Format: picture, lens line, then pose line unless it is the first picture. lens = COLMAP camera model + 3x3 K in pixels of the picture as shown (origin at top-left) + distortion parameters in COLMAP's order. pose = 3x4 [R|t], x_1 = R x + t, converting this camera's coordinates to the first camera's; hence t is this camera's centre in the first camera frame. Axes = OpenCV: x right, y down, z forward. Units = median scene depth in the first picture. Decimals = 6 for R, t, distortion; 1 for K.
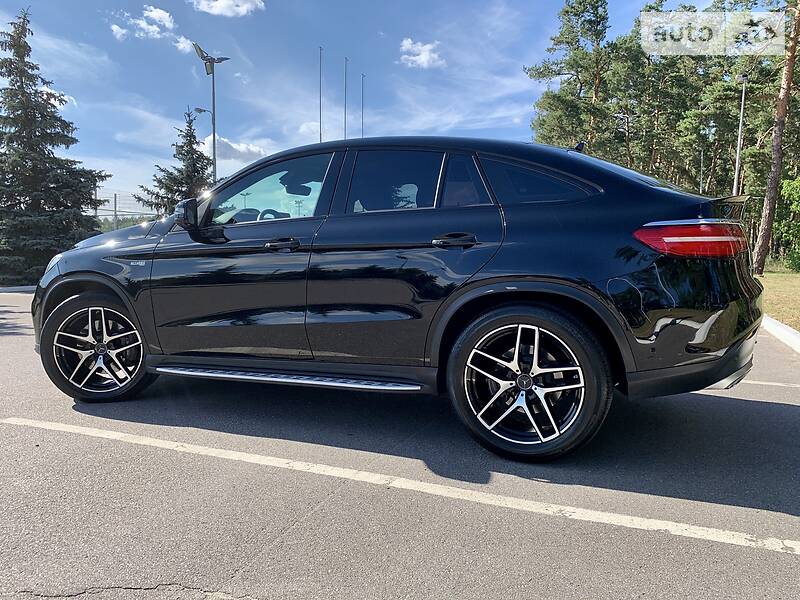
lens RADIAL K [[618.6, 0, 393.9], [0, 618.6, 304.0], [0, 0, 1]] dist [0.003724, -0.006059]
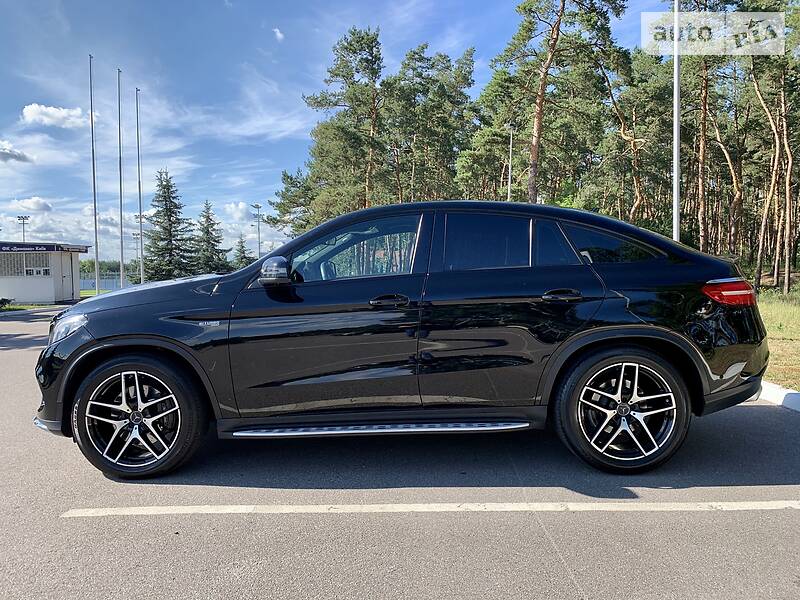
lens RADIAL K [[618.6, 0, 392.5], [0, 618.6, 317.5], [0, 0, 1]] dist [0.003724, -0.006059]
pose [[0.923651, -0.045803, 0.380489, -0.465185], [0.050316, 0.998732, -0.001917, -0.053198], [-0.379918, 0.020916, 0.924784, 0.023661]]
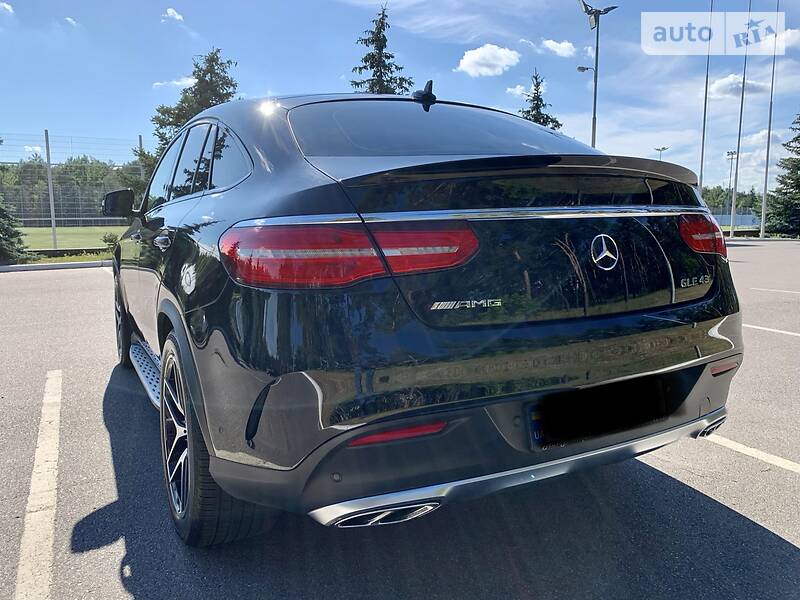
lens RADIAL K [[618.6, 0, 380.5], [0, 618.6, 298.1], [0, 0, 1]] dist [0.003724, -0.006059]
pose [[0.773975, 0.076396, -0.628591, 0.586377], [-0.043945, 0.996782, 0.067035, -0.066370], [0.631690, -0.024260, 0.774842, 0.392955]]
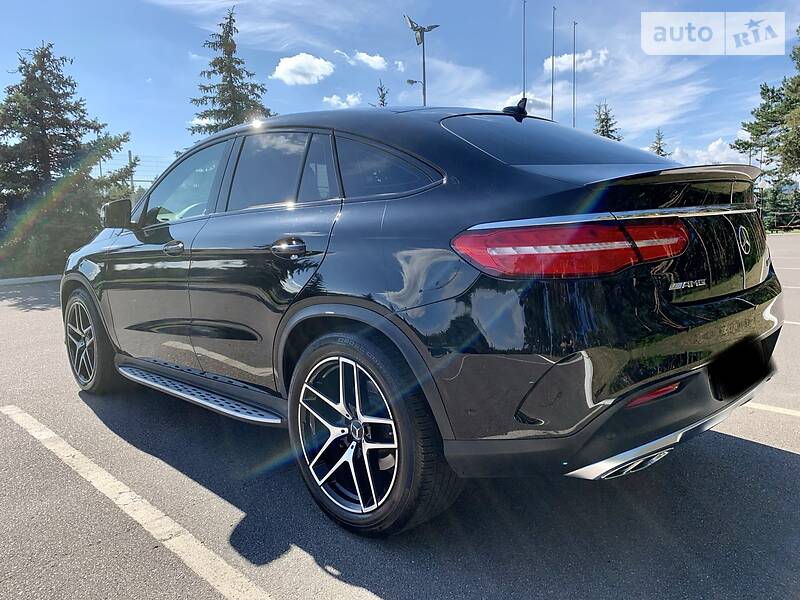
lens RADIAL K [[618.6, 0, 393.9], [0, 618.6, 303.7], [0, 0, 1]] dist [0.003724, -0.006059]
pose [[0.927338, 0.020141, -0.373682, 0.374710], [0.001246, 0.998379, 0.056904, -0.052919], [0.374222, -0.053234, 0.925810, 0.214650]]
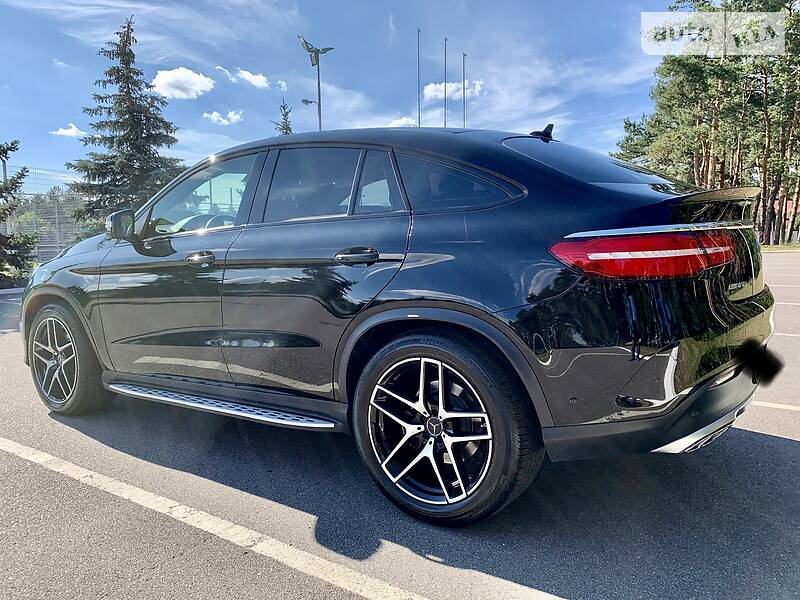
lens RADIAL K [[618.6, 0, 391.4], [0, 618.6, 301.3], [0, 0, 1]] dist [0.003724, -0.006059]
pose [[0.979846, -0.002595, -0.199736, 0.221902], [0.007355, 0.999706, 0.023095, -0.041941], [0.199618, -0.024099, 0.979577, 0.129430]]
